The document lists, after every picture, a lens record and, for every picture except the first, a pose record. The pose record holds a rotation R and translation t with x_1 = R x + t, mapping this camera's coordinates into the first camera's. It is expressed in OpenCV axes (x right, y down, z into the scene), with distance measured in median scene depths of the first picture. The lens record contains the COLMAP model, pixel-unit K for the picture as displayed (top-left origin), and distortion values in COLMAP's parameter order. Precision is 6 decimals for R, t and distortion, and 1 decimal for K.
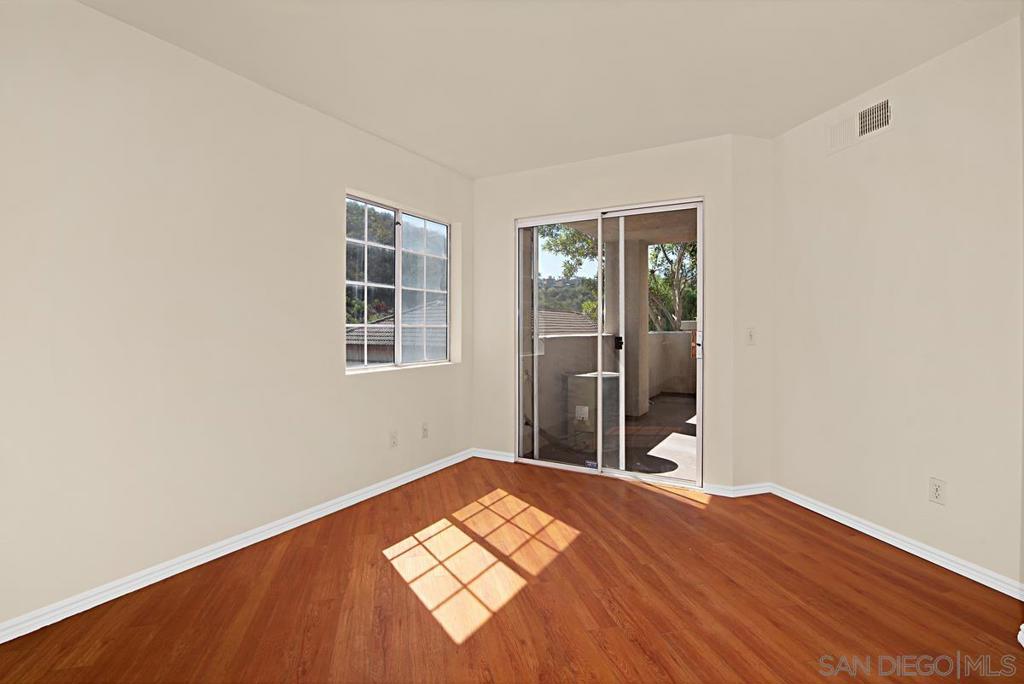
lens RADIAL K [[471.7, 0, 518.0], [0, 471.7, 339.0], [0, 0, 1]] dist [-0.002916, 0.000207]
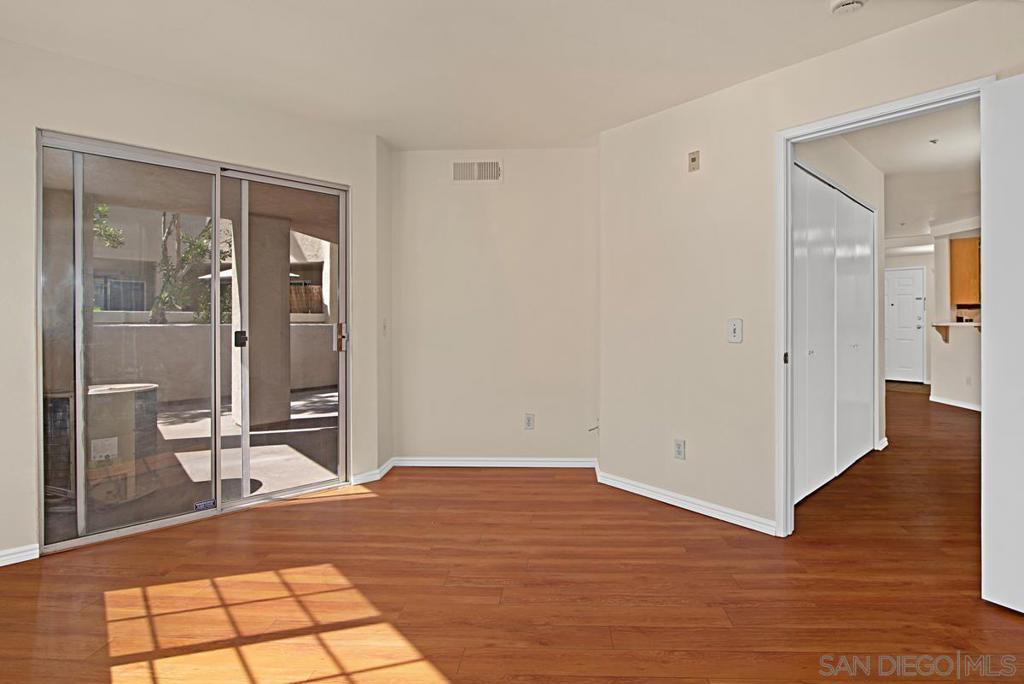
lens RADIAL K [[508.7, 0, 515.7], [0, 508.7, 340.1], [0, 0, 1]] dist [-0.003086, -0.000773]
pose [[0.314988, -0.038924, 0.948297, -0.534874], [0.022549, 0.999184, 0.033522, -0.009515], [-0.948828, 0.010824, 0.315609, 0.349420]]
